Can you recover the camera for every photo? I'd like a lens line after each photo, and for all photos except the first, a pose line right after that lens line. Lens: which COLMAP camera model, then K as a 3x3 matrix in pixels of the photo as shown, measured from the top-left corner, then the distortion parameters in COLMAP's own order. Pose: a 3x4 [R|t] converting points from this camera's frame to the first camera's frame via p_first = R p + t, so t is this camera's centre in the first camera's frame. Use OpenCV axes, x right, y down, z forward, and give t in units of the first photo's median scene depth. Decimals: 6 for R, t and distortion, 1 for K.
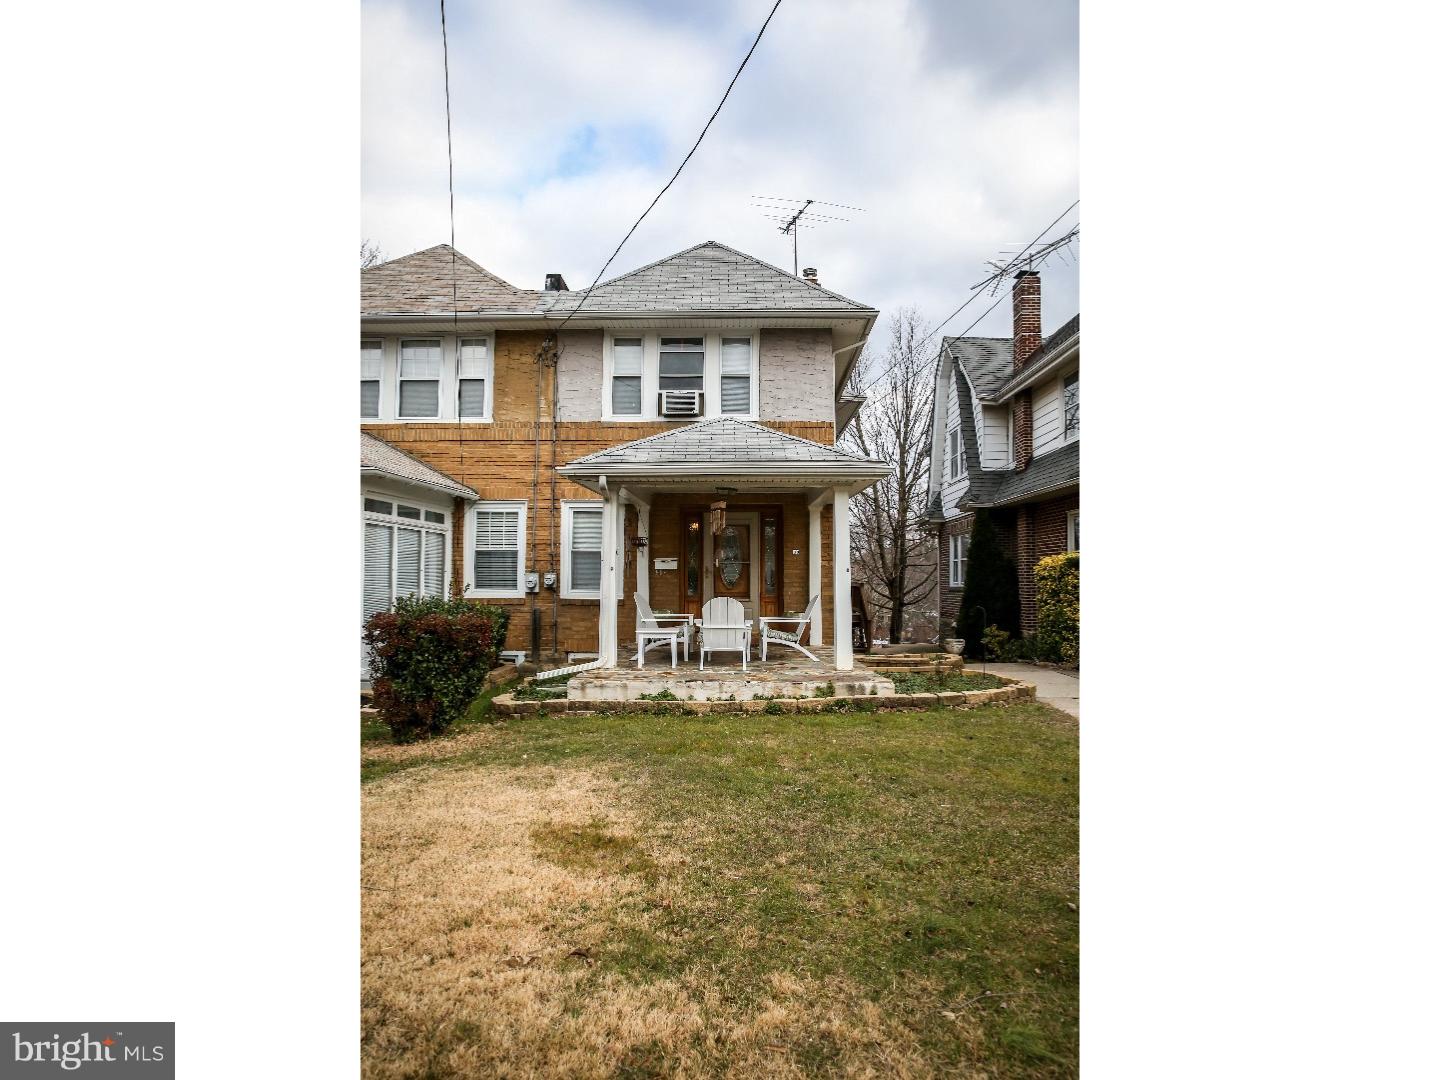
lens RADIAL K [[1065.8, 0, 727.7], [0, 1065.8, 539.5], [0, 0, 1]] dist [-0.097753, 0.000024]
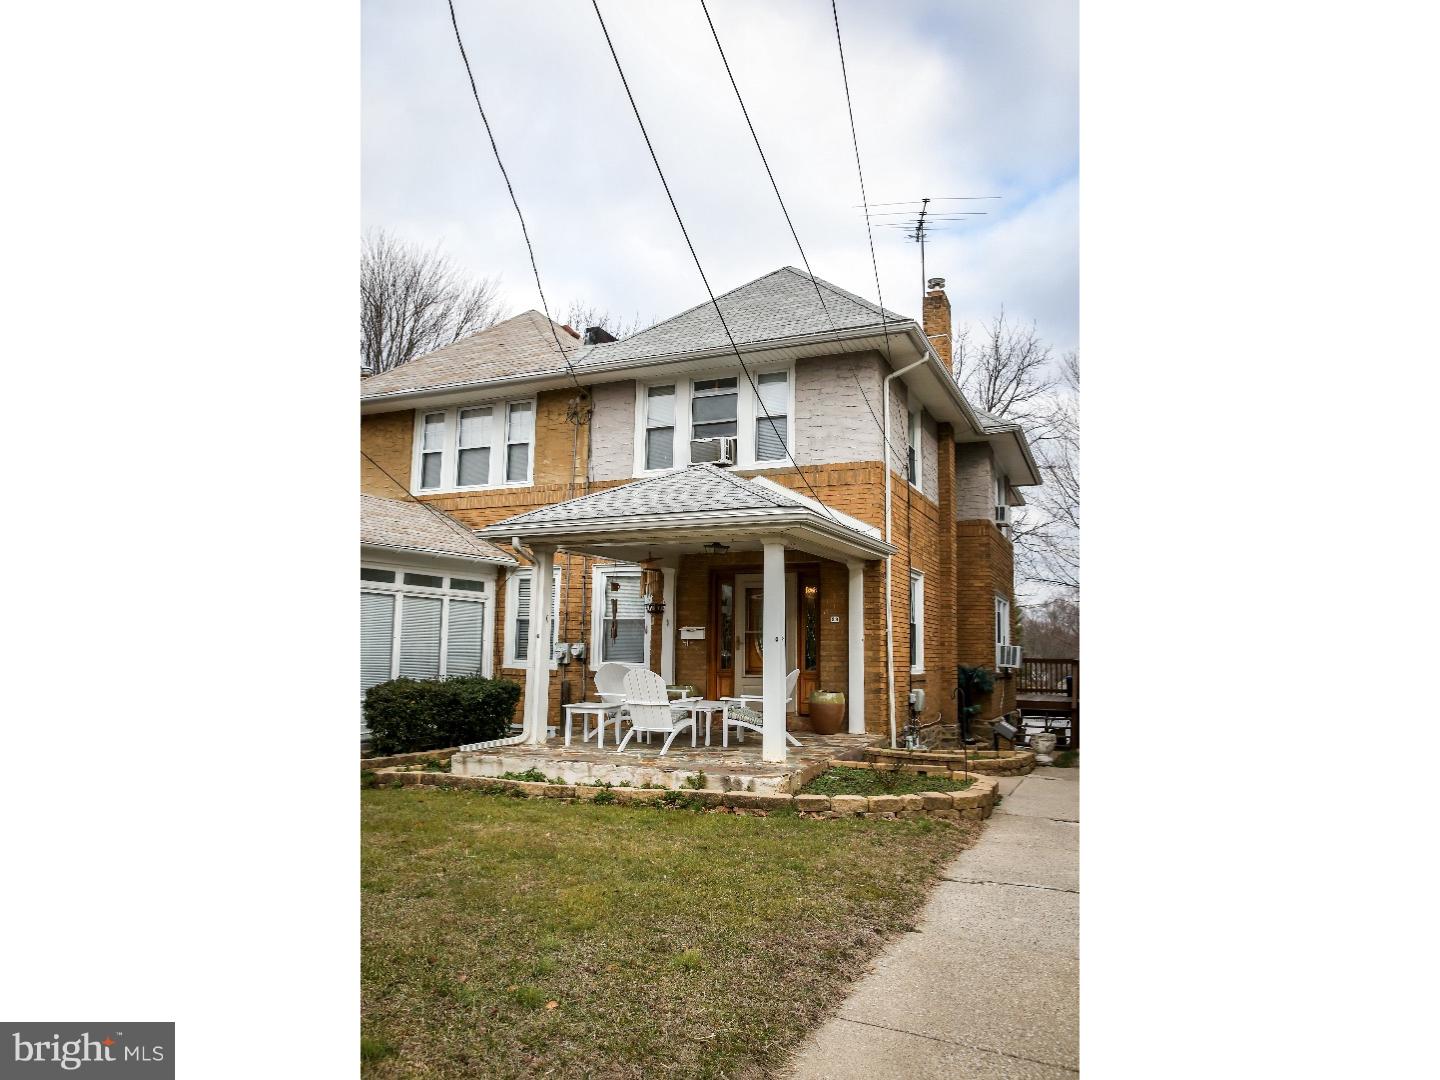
lens RADIAL K [[1203.0, 0, 720.1], [0, 1203.0, 485.7], [0, 0, 1]] dist [-0.047390, -0.000691]
pose [[0.859419, -0.061326, -0.507581, 0.512068], [0.005884, 0.993901, -0.110120, 0.011963], [0.511238, 0.091652, 0.854538, 0.153532]]
